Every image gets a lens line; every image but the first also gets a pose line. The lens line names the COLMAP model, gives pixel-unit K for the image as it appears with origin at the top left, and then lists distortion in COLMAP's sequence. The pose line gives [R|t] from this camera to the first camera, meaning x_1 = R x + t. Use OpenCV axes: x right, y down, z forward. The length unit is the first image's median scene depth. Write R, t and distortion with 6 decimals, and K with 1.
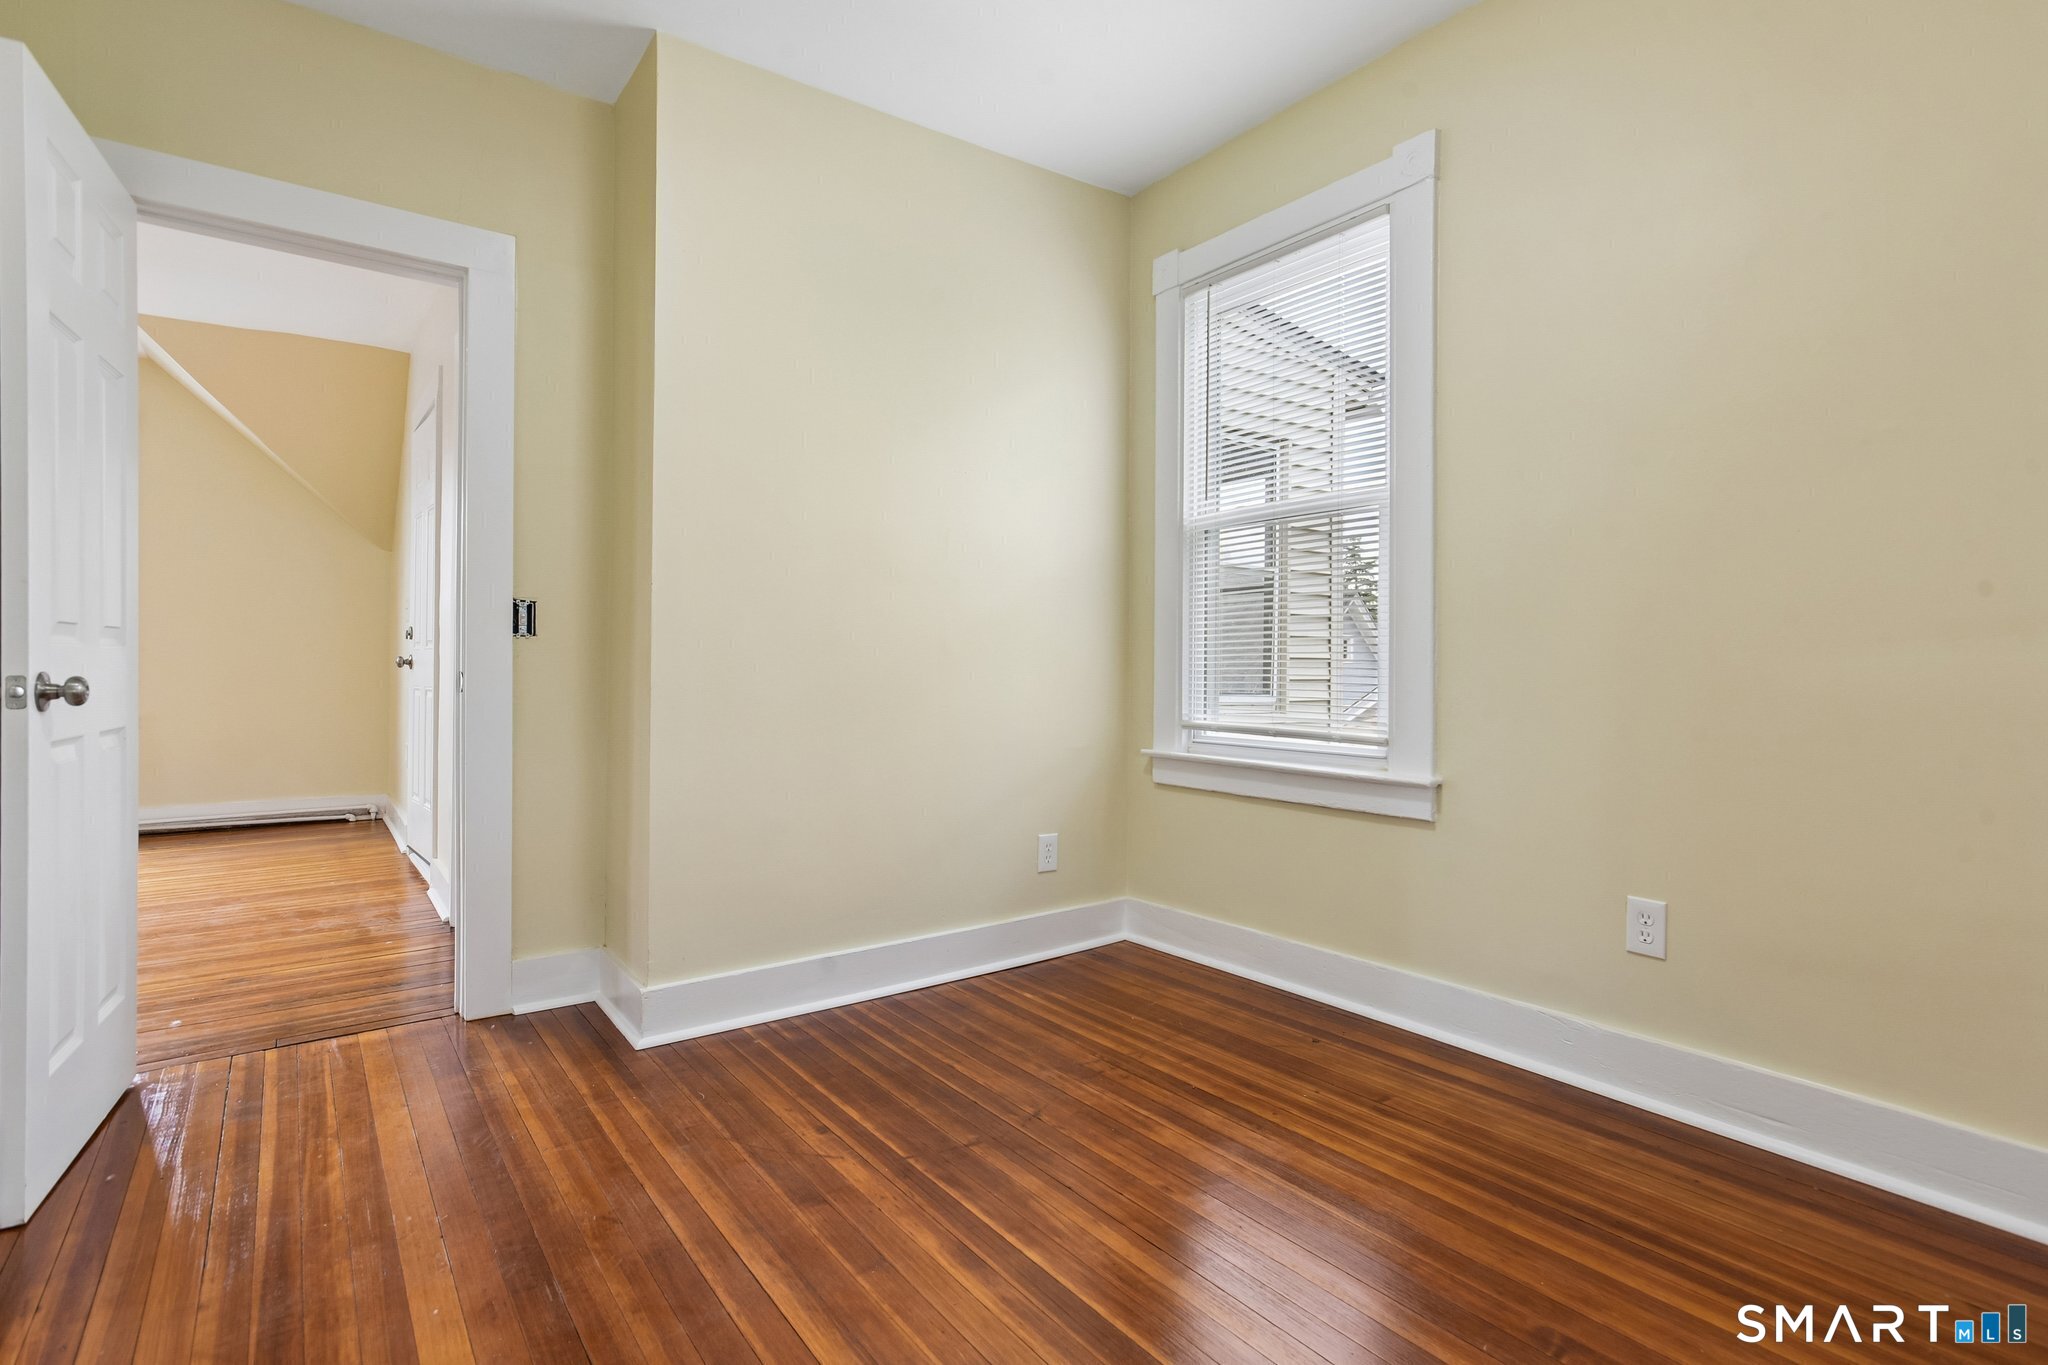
lens RADIAL K [[985.8, 0, 1024.0], [0, 985.8, 682.5], [0, 0, 1]] dist [-0.003564, 0.011192]
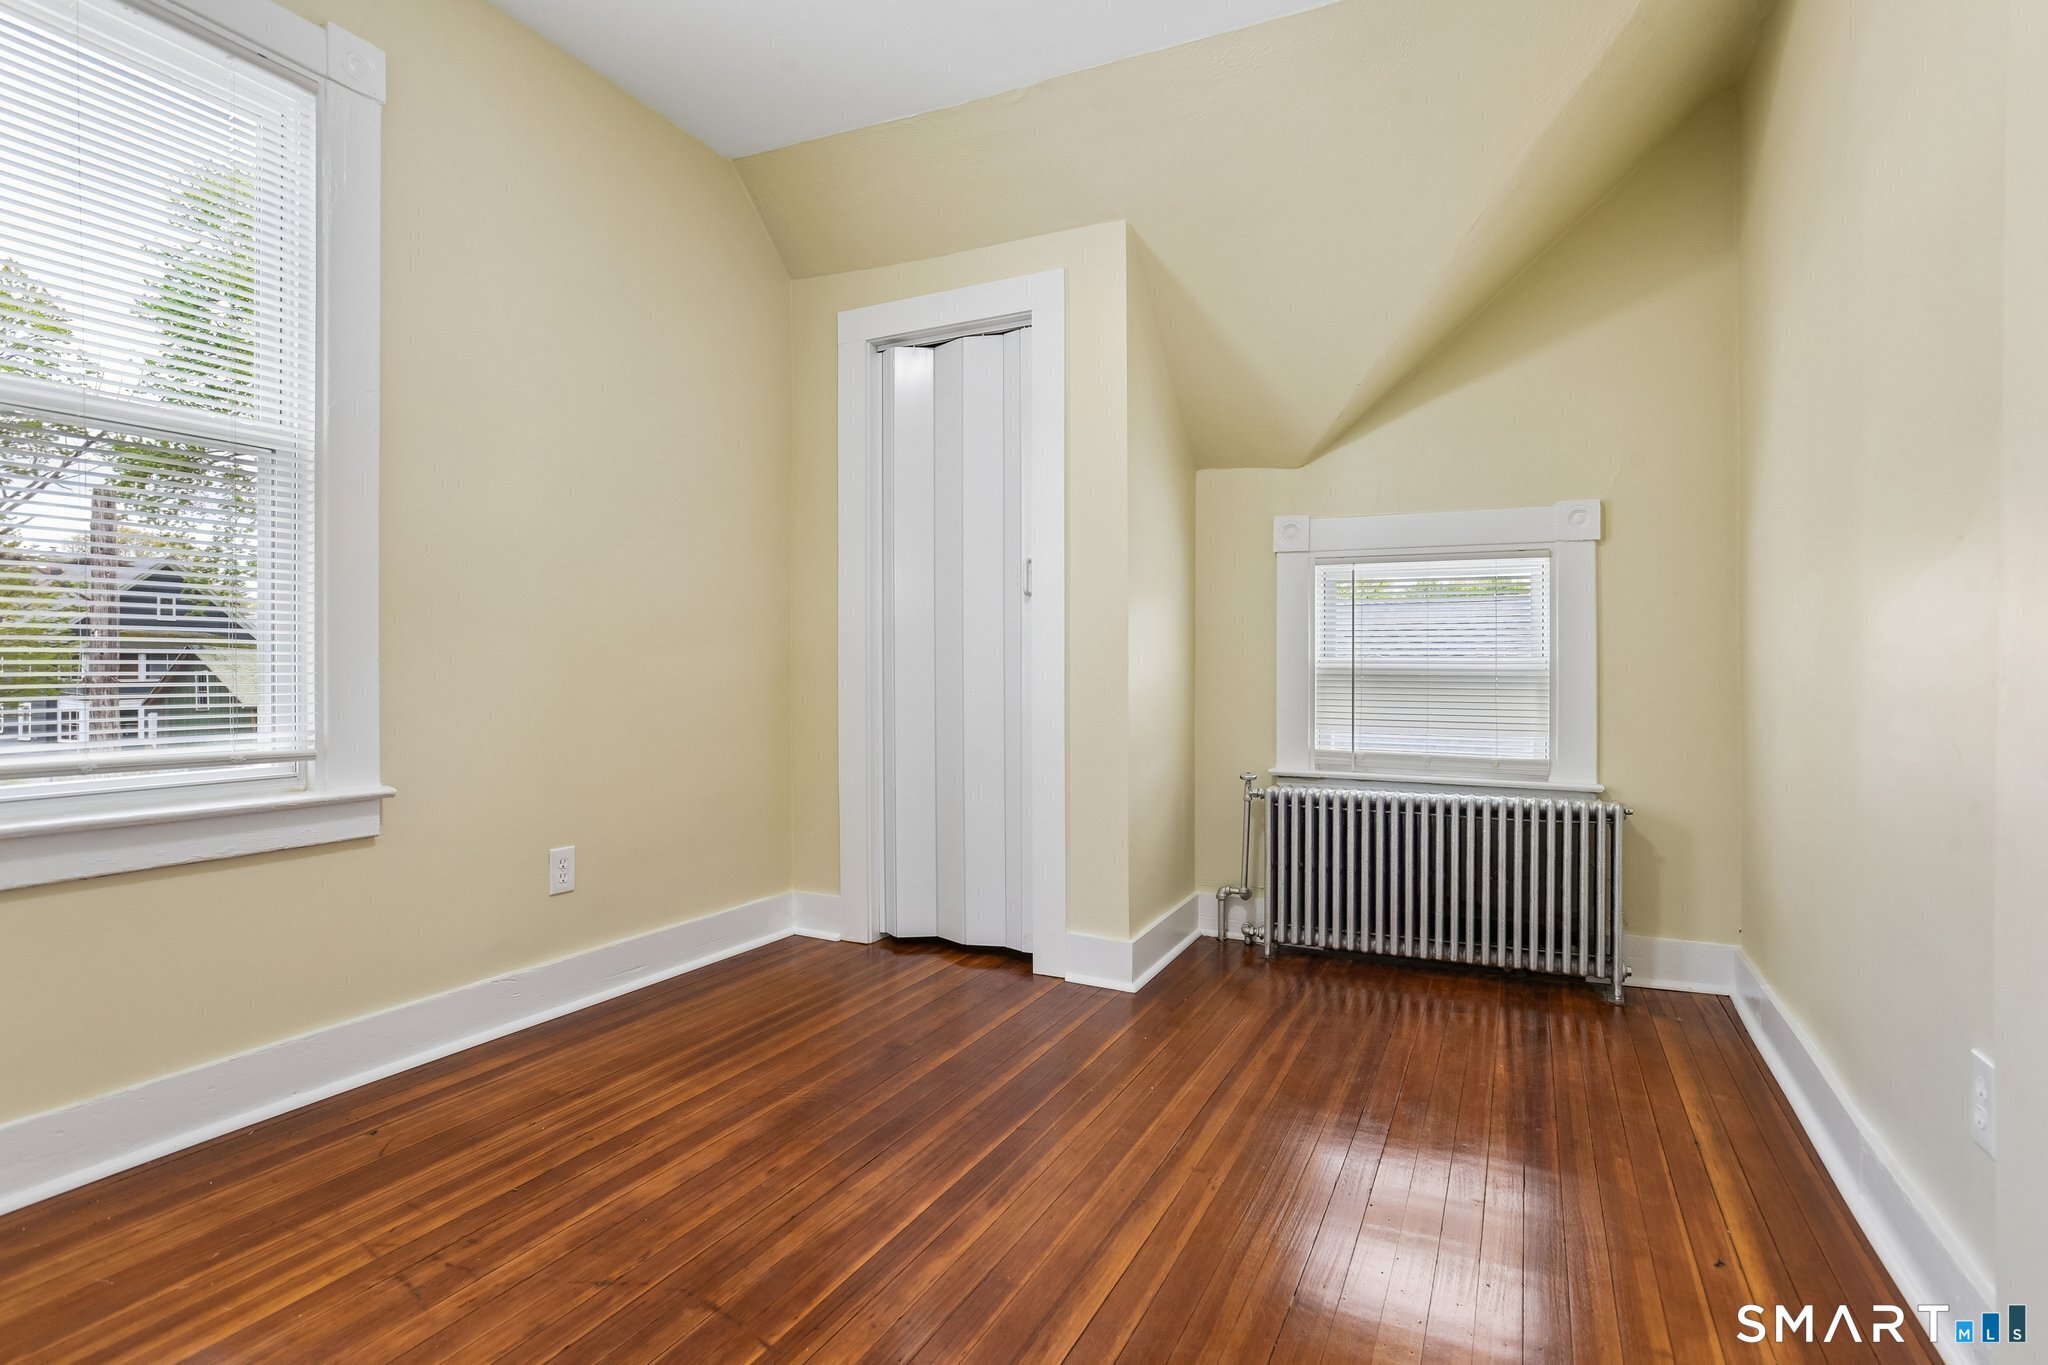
lens RADIAL K [[985.8, 0, 1024.0], [0, 985.8, 682.5], [0, 0, 1]] dist [-0.003564, 0.011192]
pose [[-0.436293, -0.016770, 0.899649, -0.743747], [0.005373, 0.999760, 0.021242, -0.014301], [-0.899789, 0.014102, -0.436098, 1.007927]]
